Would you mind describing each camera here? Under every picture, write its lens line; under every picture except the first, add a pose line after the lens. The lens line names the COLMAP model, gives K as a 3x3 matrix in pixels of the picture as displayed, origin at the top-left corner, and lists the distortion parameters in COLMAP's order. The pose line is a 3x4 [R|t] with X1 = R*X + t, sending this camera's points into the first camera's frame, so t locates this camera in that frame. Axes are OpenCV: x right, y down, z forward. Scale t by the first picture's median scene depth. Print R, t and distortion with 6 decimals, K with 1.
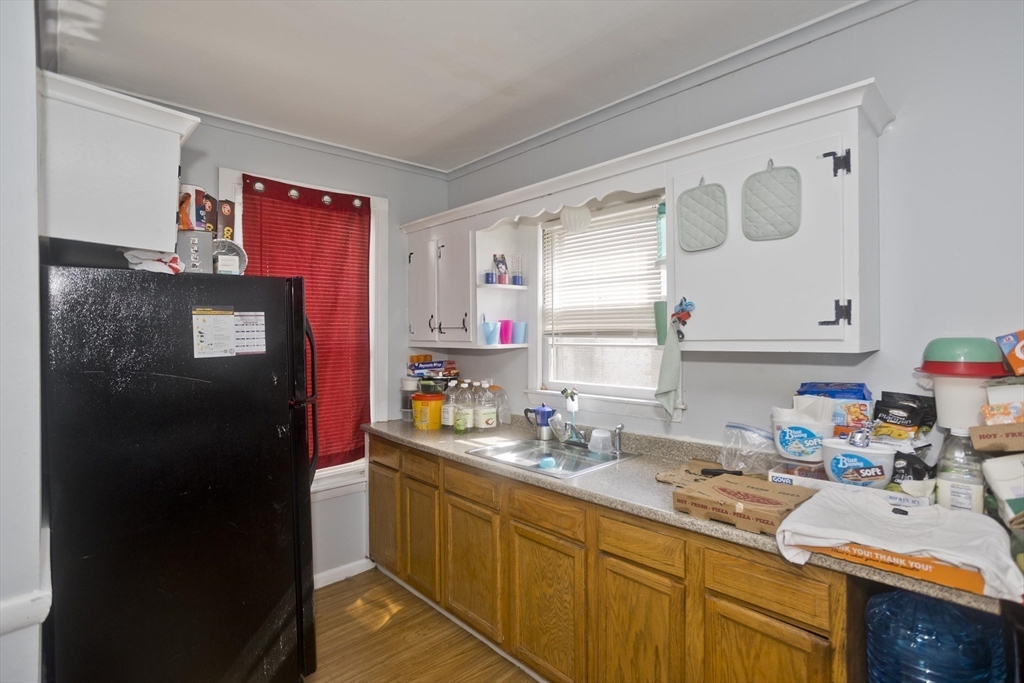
lens RADIAL K [[489.8, 0, 514.2], [0, 489.8, 334.0], [0, 0, 1]] dist [-0.055192, 0.036336]
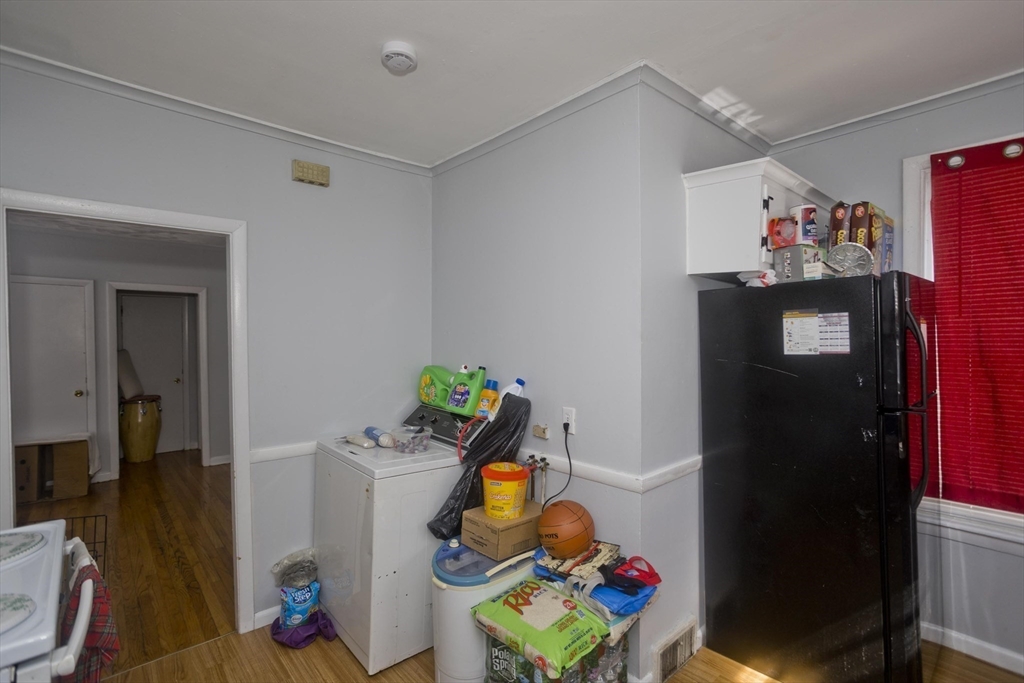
lens RADIAL K [[489.8, 0, 514.2], [0, 489.8, 334.0], [0, 0, 1]] dist [-0.055192, 0.036336]
pose [[-0.031783, 0.006968, -0.999470, 0.520970], [0.007363, 0.999950, 0.006737, -0.012933], [0.999468, -0.007145, -0.031833, 0.348455]]
